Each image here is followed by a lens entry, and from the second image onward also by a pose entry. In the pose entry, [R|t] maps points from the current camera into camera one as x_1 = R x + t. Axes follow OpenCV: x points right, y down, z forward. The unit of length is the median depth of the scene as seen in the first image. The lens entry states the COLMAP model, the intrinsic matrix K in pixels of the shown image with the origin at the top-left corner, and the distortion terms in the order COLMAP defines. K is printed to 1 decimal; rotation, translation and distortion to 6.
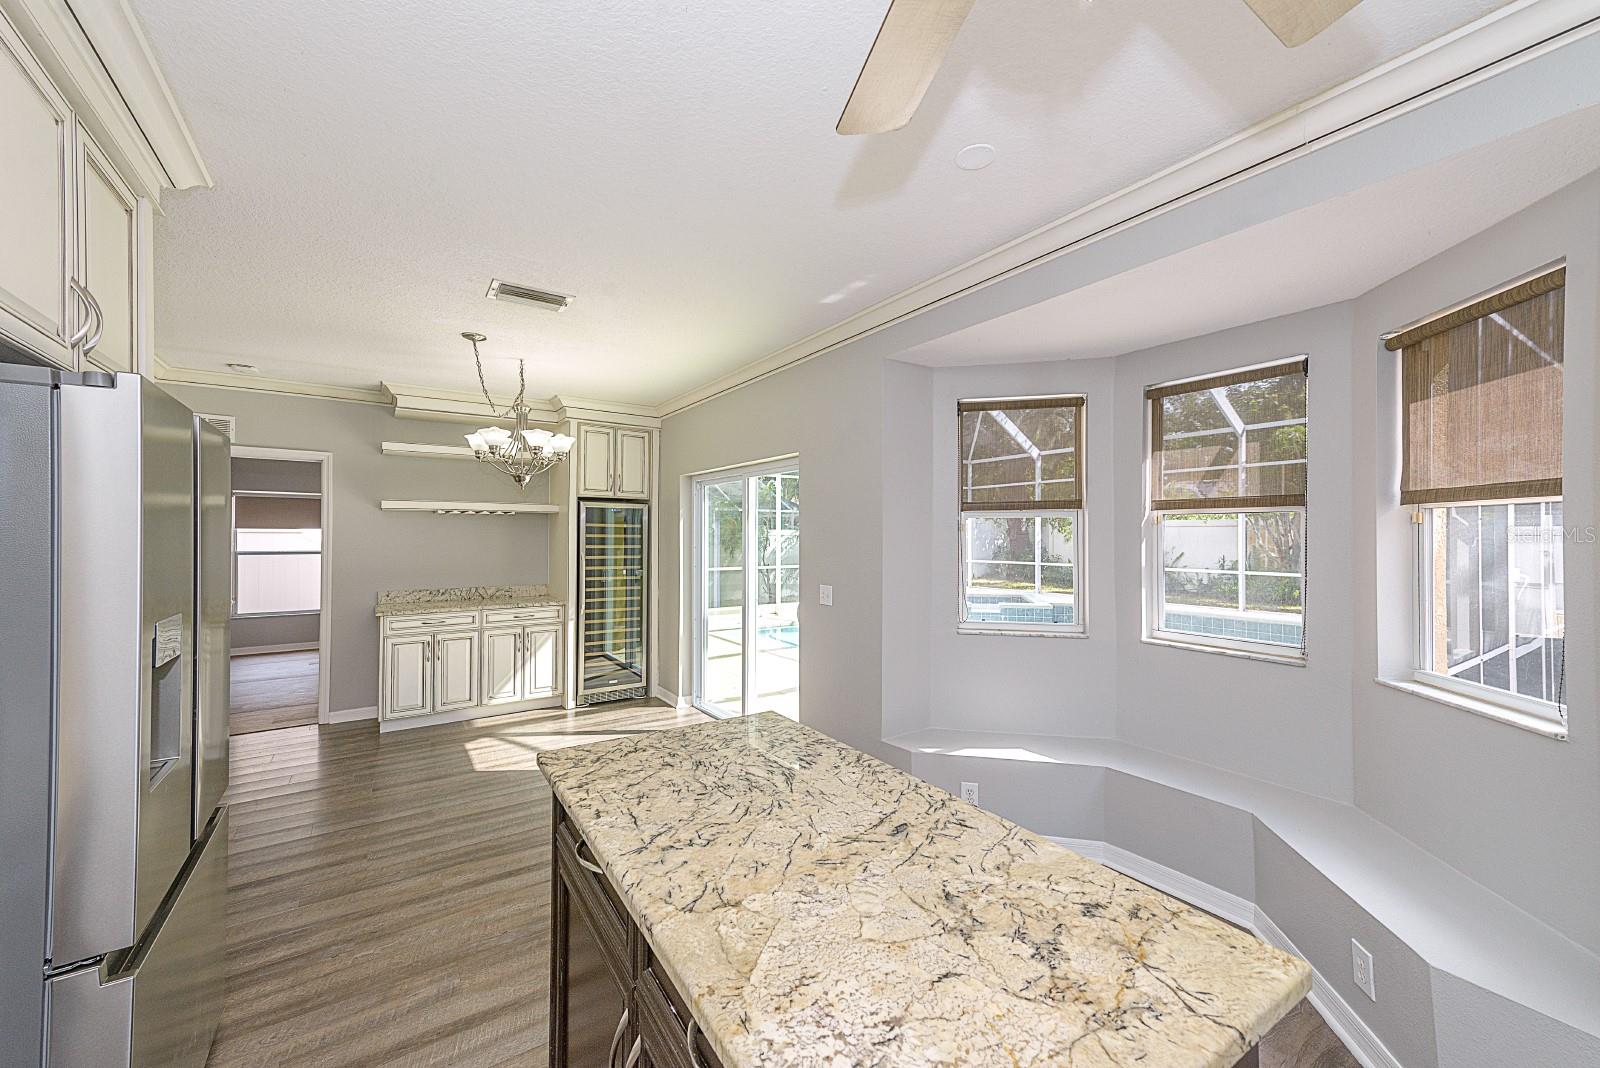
lens RADIAL K [[647.2, 0, 843.7], [0, 647.2, 535.7], [0, 0, 1]] dist [0.034384, -0.000148]
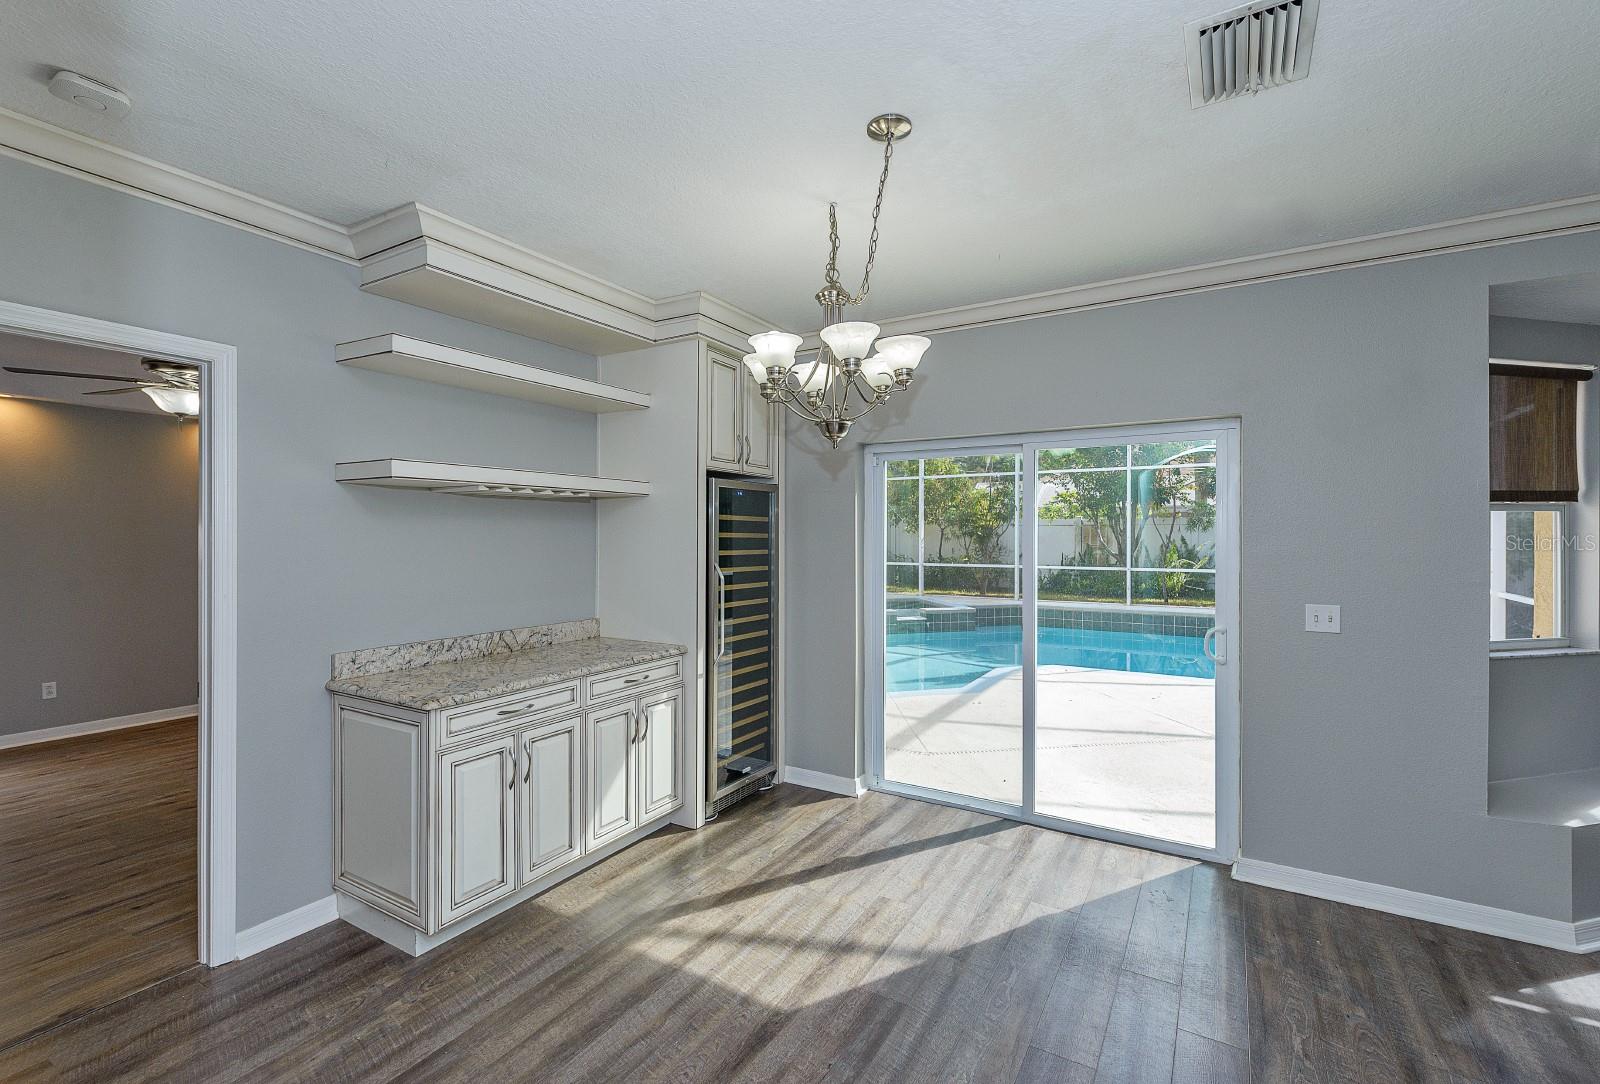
lens RADIAL K [[681.0, 0, 844.0], [0, 681.0, 536.8], [0, 0, 1]] dist [-0.001699, -0.000283]
pose [[0.901058, -0.002593, 0.433691, -0.600356], [0.002235, 0.999997, 0.001334, 0.000899], [-0.433693, -0.000233, 0.901061, 0.408029]]
